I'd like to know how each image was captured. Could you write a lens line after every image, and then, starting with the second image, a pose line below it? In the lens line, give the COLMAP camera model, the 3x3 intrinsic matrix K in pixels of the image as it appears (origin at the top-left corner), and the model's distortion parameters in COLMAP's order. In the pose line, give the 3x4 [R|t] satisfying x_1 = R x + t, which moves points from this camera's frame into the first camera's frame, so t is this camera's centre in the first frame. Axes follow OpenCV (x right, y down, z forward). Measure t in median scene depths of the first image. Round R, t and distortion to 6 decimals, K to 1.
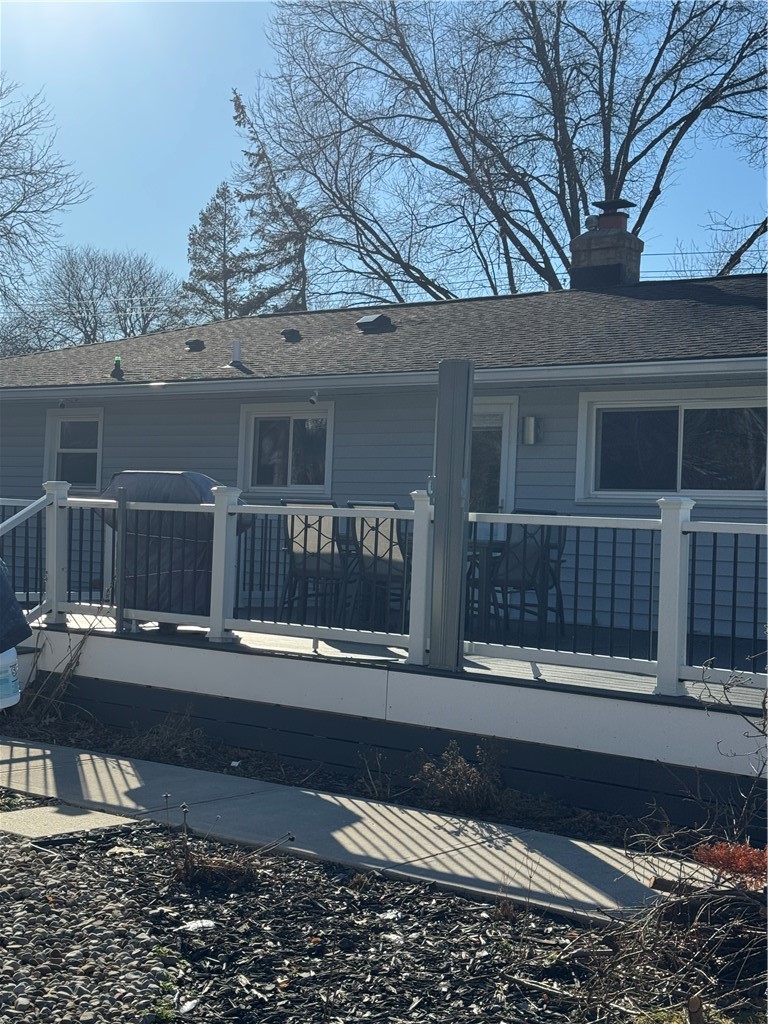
lens RADIAL K [[1466.2, 0, 384.0], [0, 1466.2, 512.0], [0, 0, 1]] dist [0.184205, -0.347388]
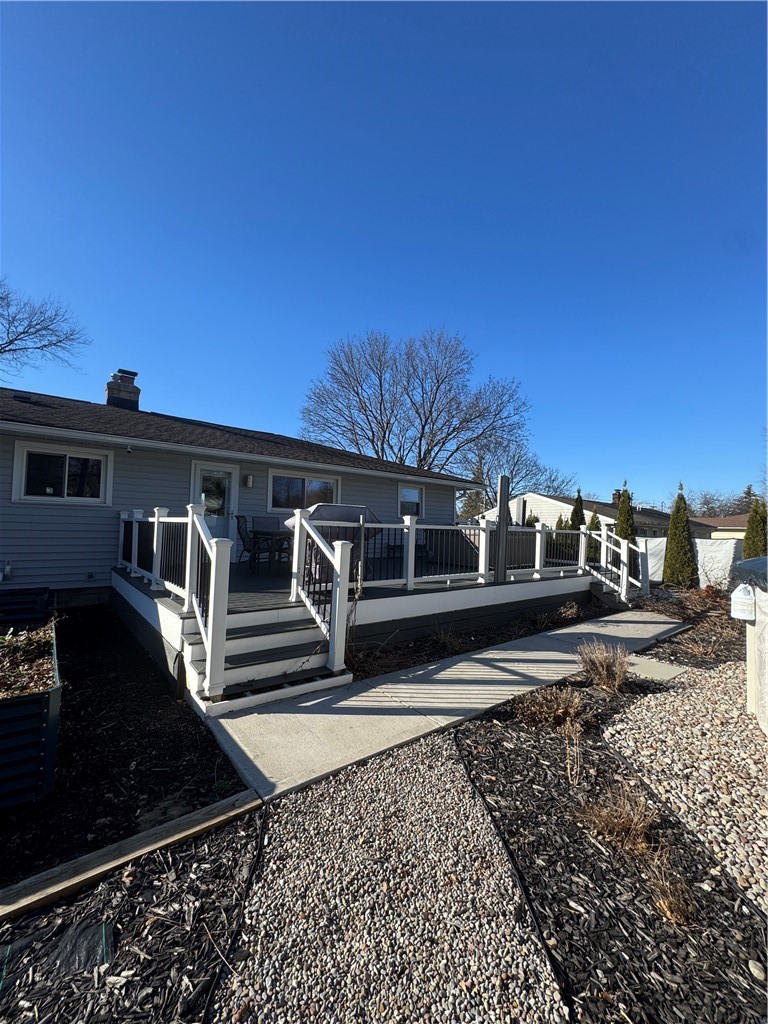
lens RADIAL K [[409.6, 0, 384.0], [0, 409.6, 512.0], [0, 0, 1]] dist [0.000052, 0.000002]
pose [[0.230500, -0.012032, 0.972998, -0.587994], [-0.030020, 0.999360, 0.019470, -0.029068], [-0.972609, -0.033697, 0.229991, 0.764667]]
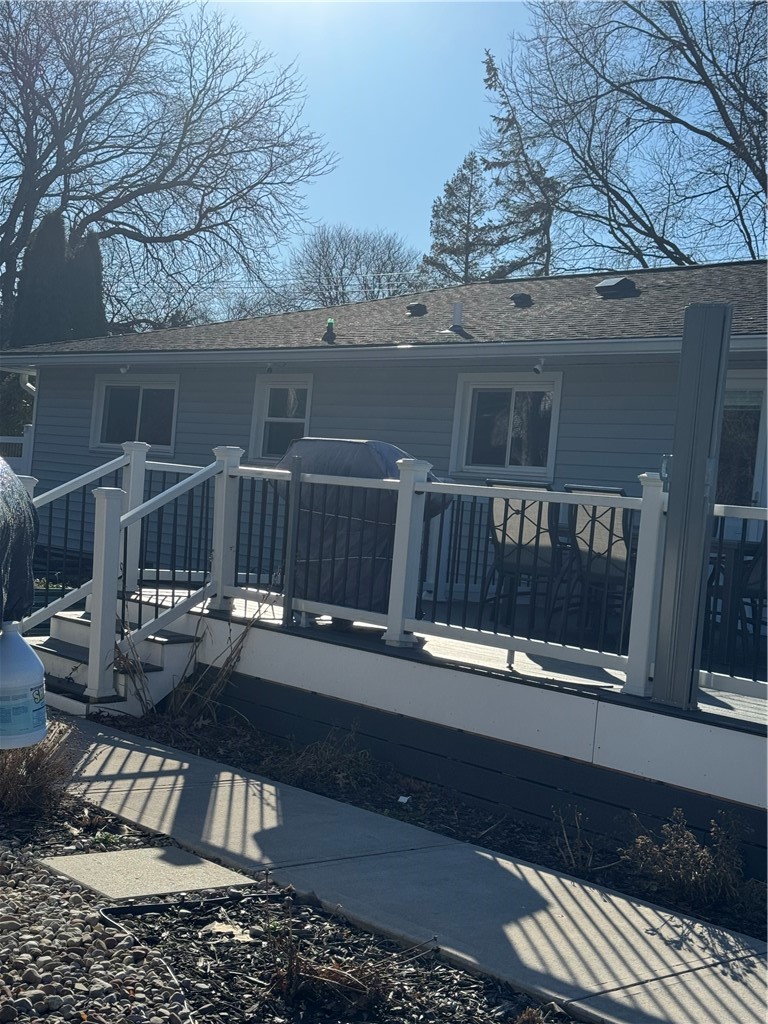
lens RADIAL K [[1466.2, 0, 384.0], [0, 1466.2, 512.0], [0, 0, 1]] dist [0.184205, -0.347388]
pose [[0.985694, 0.047907, -0.161595, 0.009017], [-0.046366, 0.998836, 0.013293, 0.001838], [0.162043, -0.005611, 0.986768, 0.150173]]
